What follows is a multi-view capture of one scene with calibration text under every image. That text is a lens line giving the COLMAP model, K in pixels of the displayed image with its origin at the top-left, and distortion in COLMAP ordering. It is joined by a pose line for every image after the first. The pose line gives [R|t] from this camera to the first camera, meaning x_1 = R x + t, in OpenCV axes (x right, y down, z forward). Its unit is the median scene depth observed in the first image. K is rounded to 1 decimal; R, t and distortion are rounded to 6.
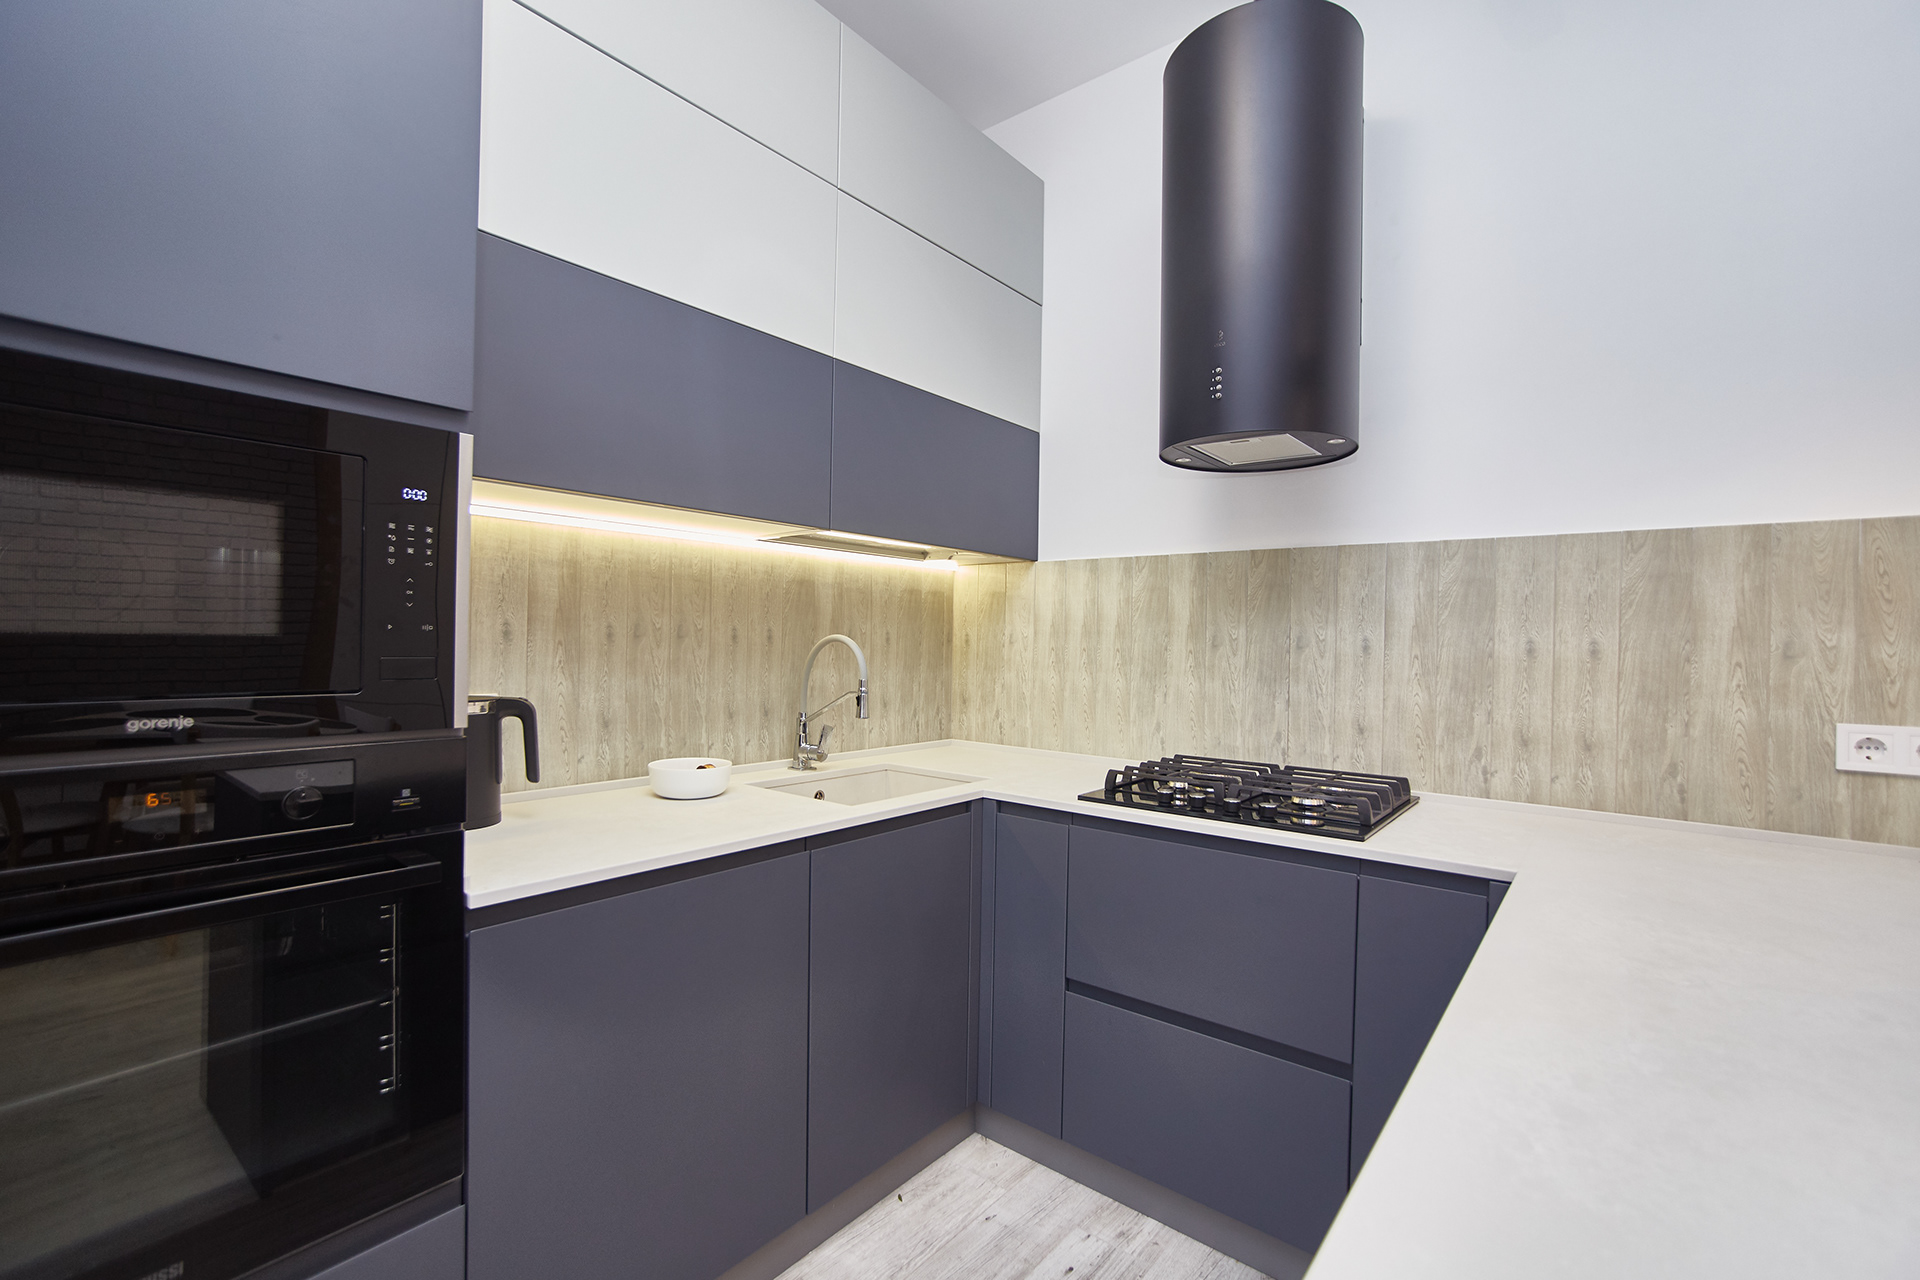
lens RADIAL K [[837.3, 0, 961.4], [0, 837.3, 644.7], [0, 0, 1]] dist [-0.031627, 0.013634]
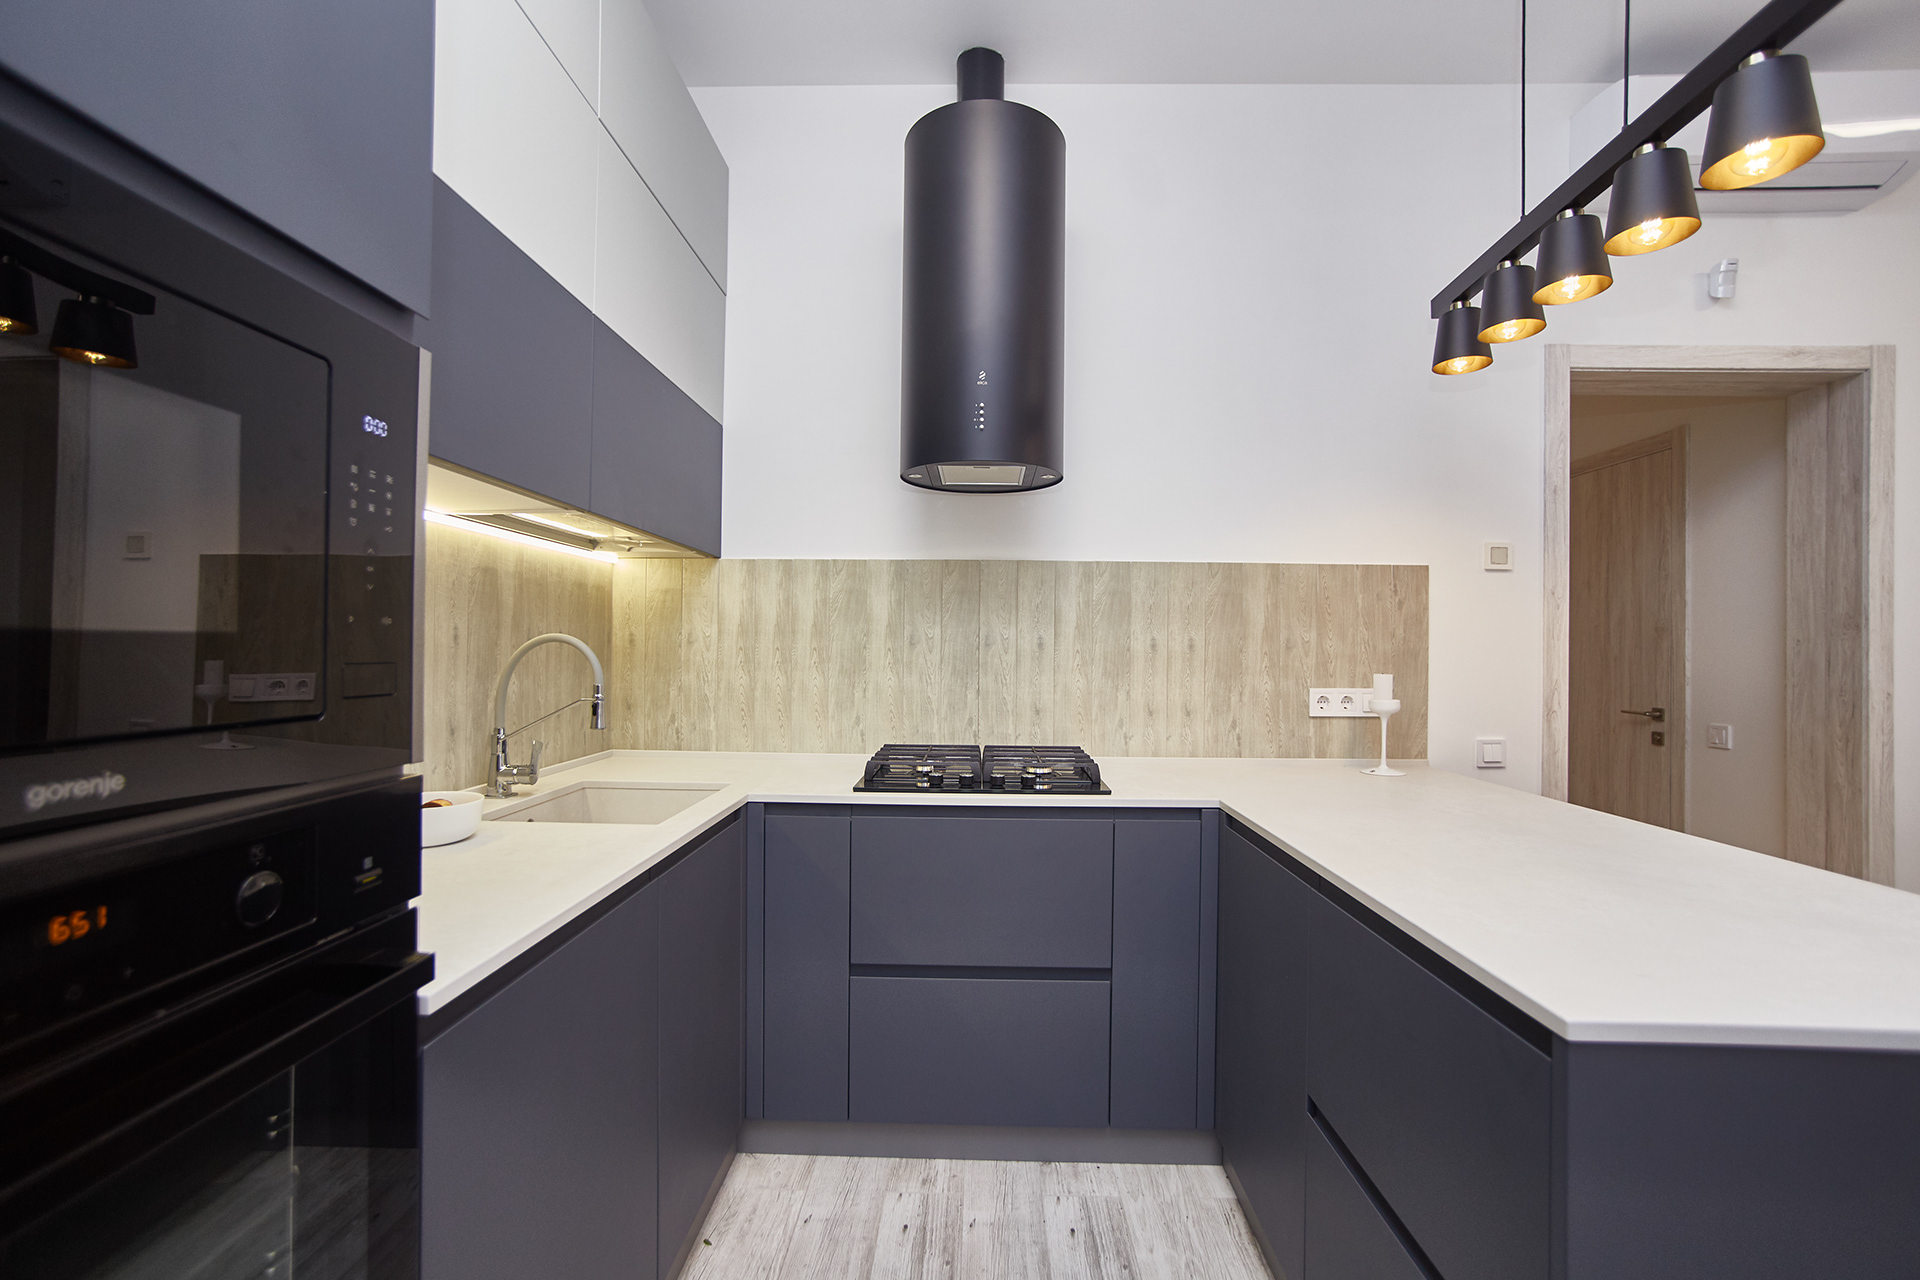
lens RADIAL K [[837.3, 0, 957.1], [0, 837.3, 645.7], [0, 0, 1]] dist [-0.031627, 0.013634]
pose [[0.792657, -0.007740, 0.609618, -0.392915], [0.007561, 0.999967, 0.002864, 0.001011], [-0.609621, 0.002340, 0.792690, 0.092805]]
